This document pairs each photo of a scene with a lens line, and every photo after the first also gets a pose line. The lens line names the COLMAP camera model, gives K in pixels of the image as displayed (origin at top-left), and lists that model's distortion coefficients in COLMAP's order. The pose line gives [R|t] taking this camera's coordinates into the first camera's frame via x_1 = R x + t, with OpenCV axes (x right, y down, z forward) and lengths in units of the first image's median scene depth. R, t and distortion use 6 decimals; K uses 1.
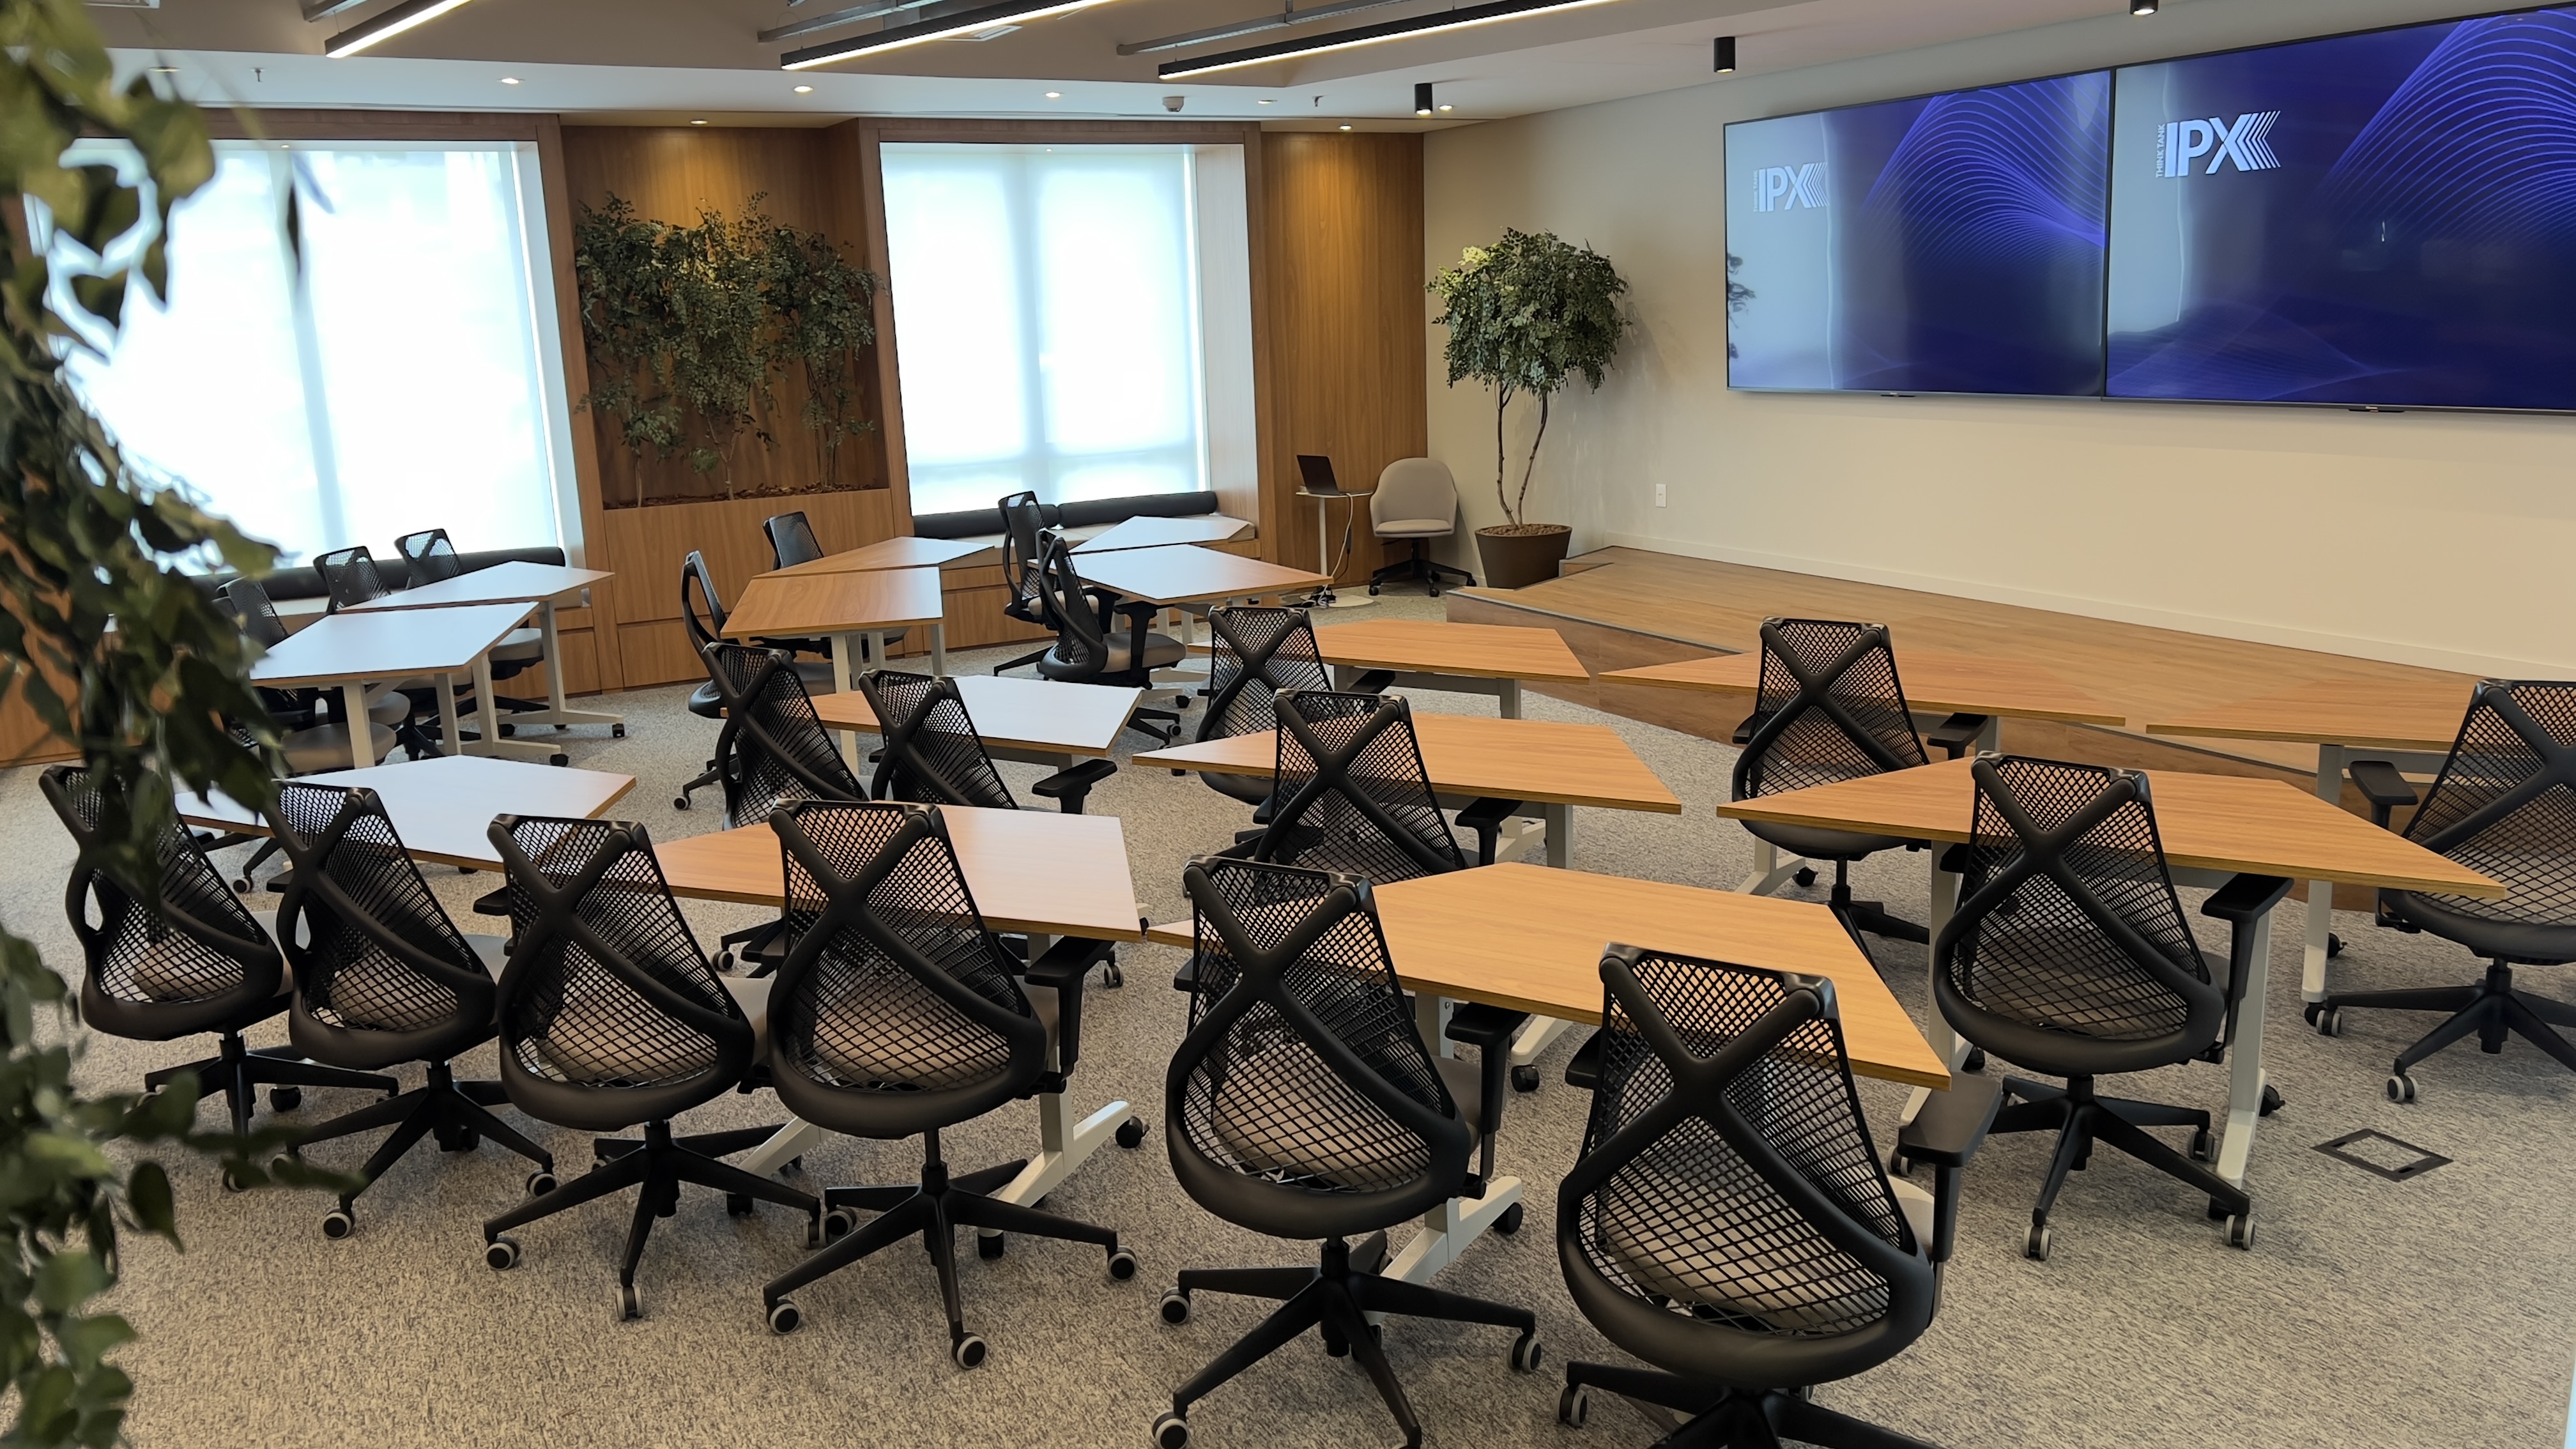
lens RADIAL K [[1914.0, 0, 1280.3], [0, 1914.0, 739.8], [0, 0, 1]] dist [0.068062, -0.081224]
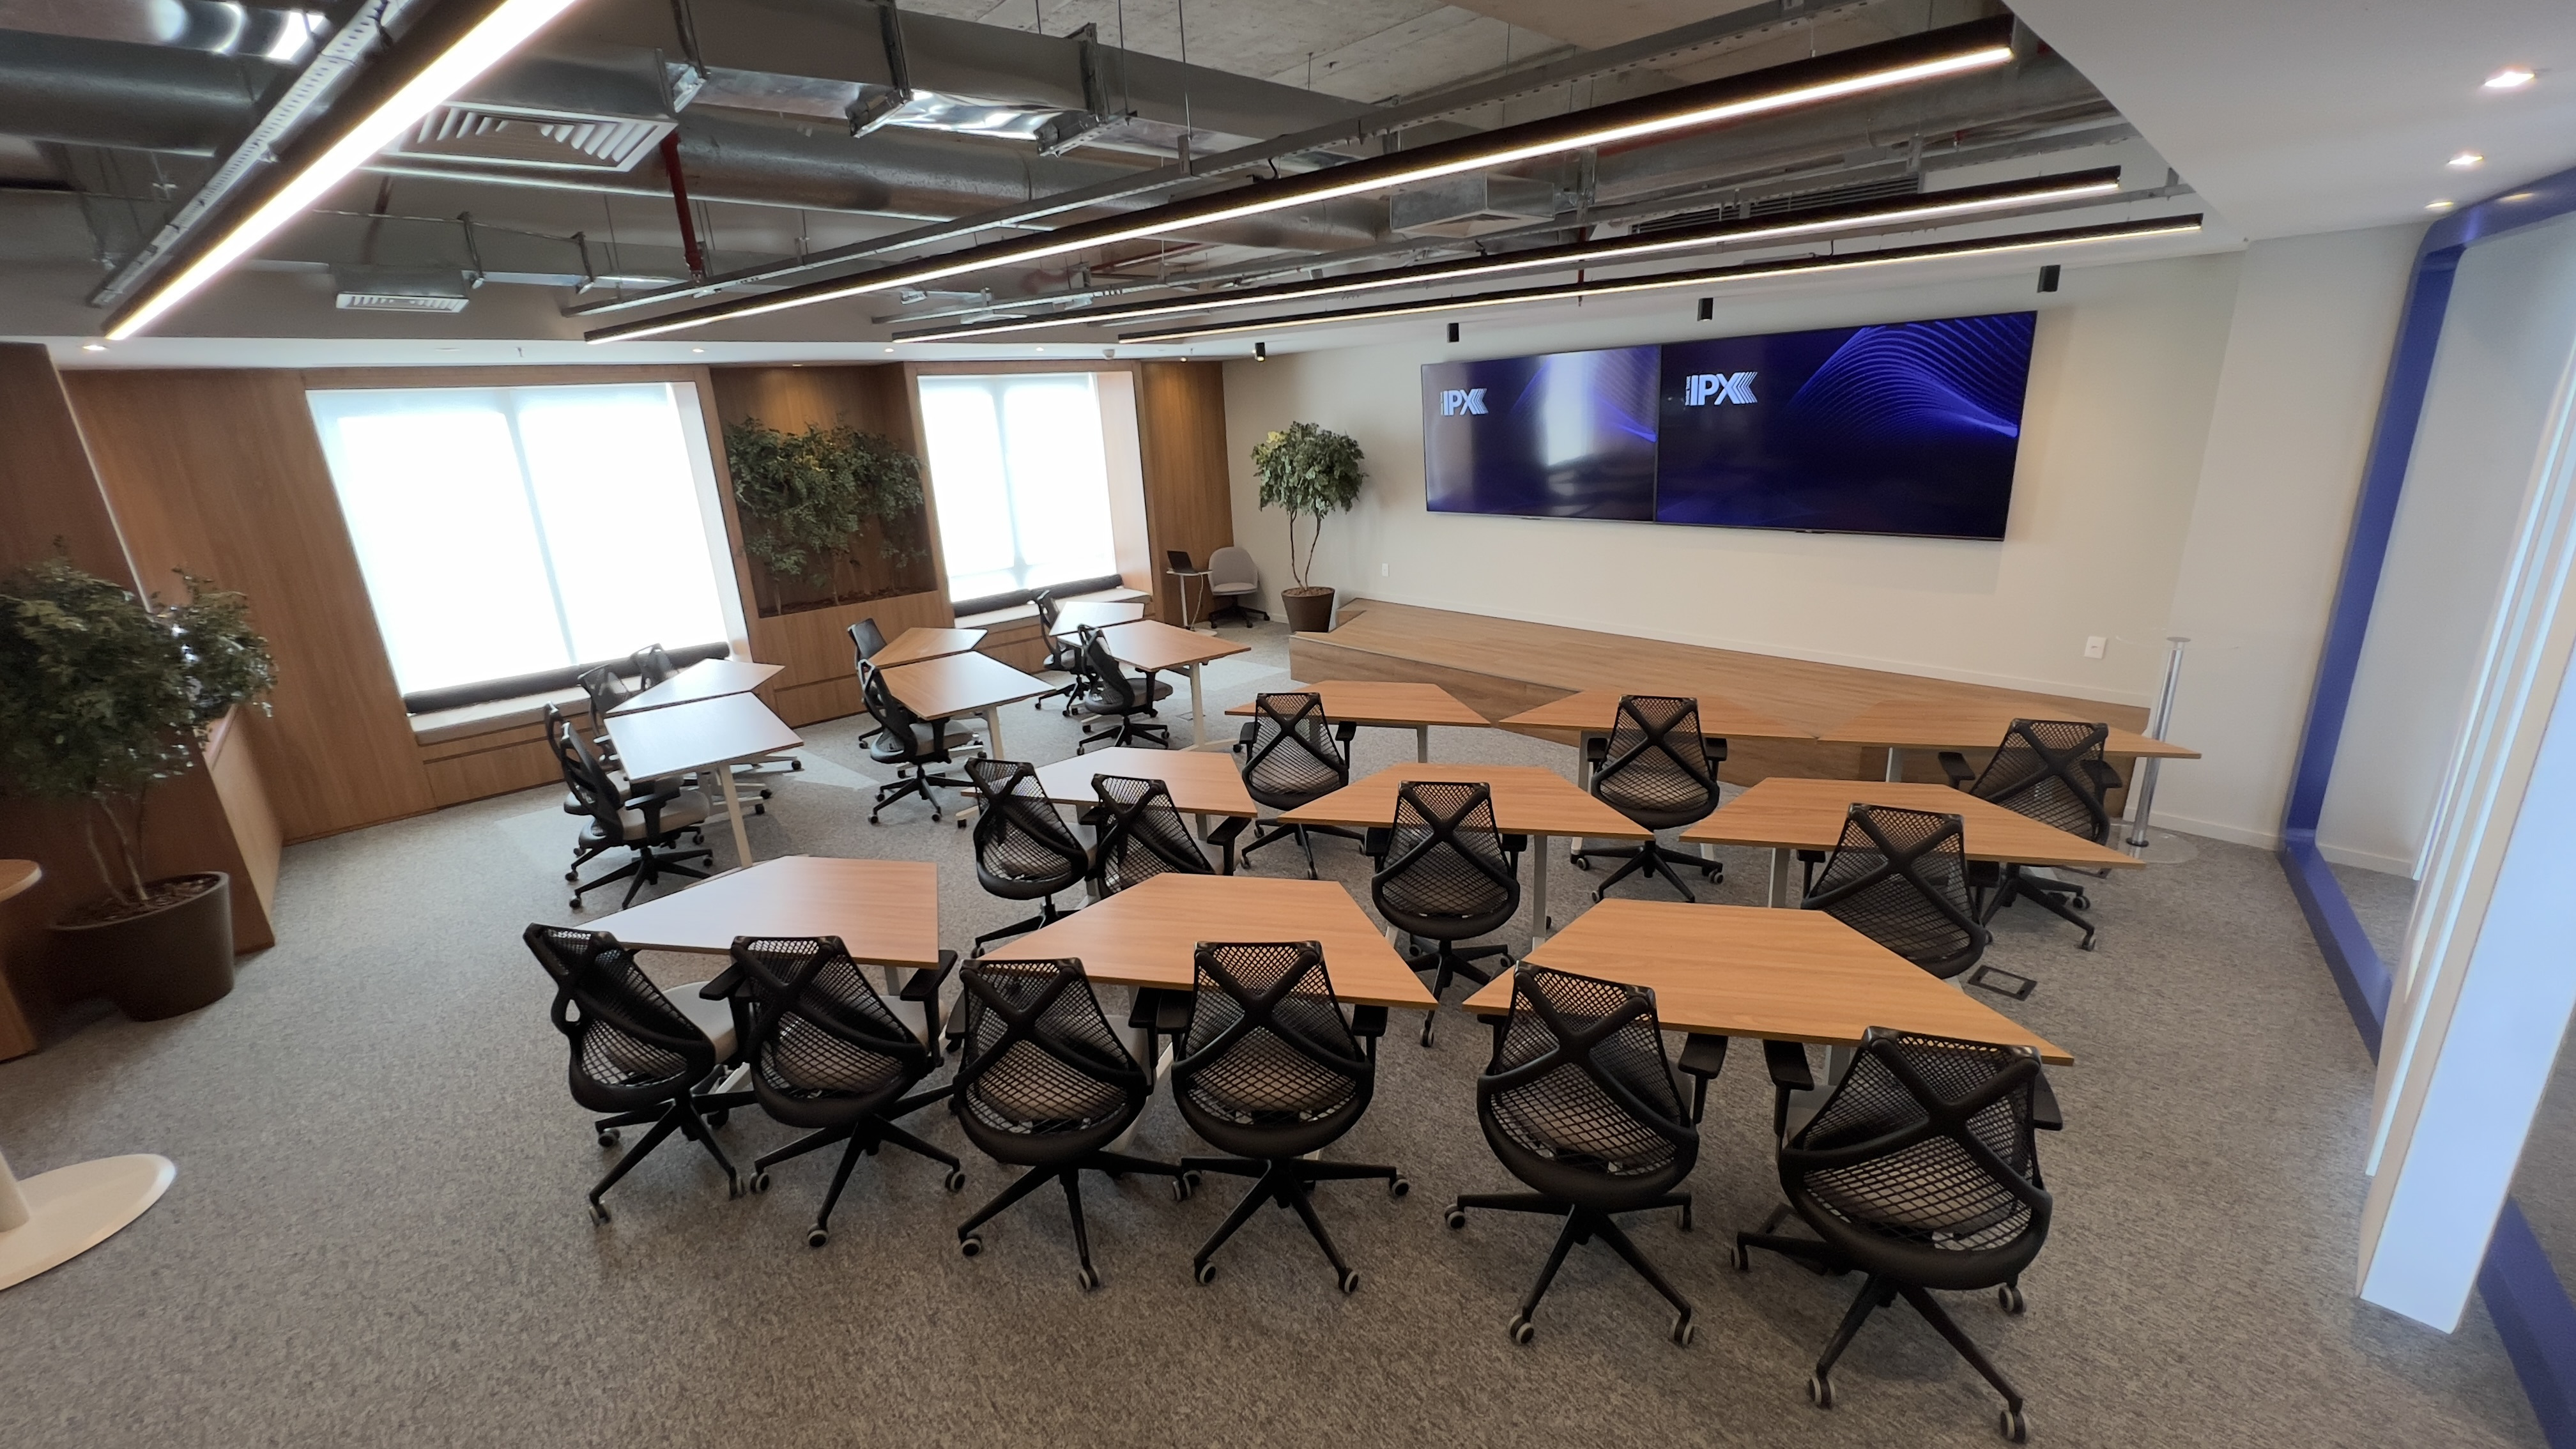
lens RADIAL K [[1022.3, 0, 1288.0], [0, 1022.3, 724.5], [0, 0, 1]] dist [-0.000708, -0.000214]
pose [[0.971576, -0.082572, 0.221860, -0.121691], [0.068305, 0.995118, 0.071240, -0.061919], [-0.226660, -0.054061, 0.972473, 0.089961]]
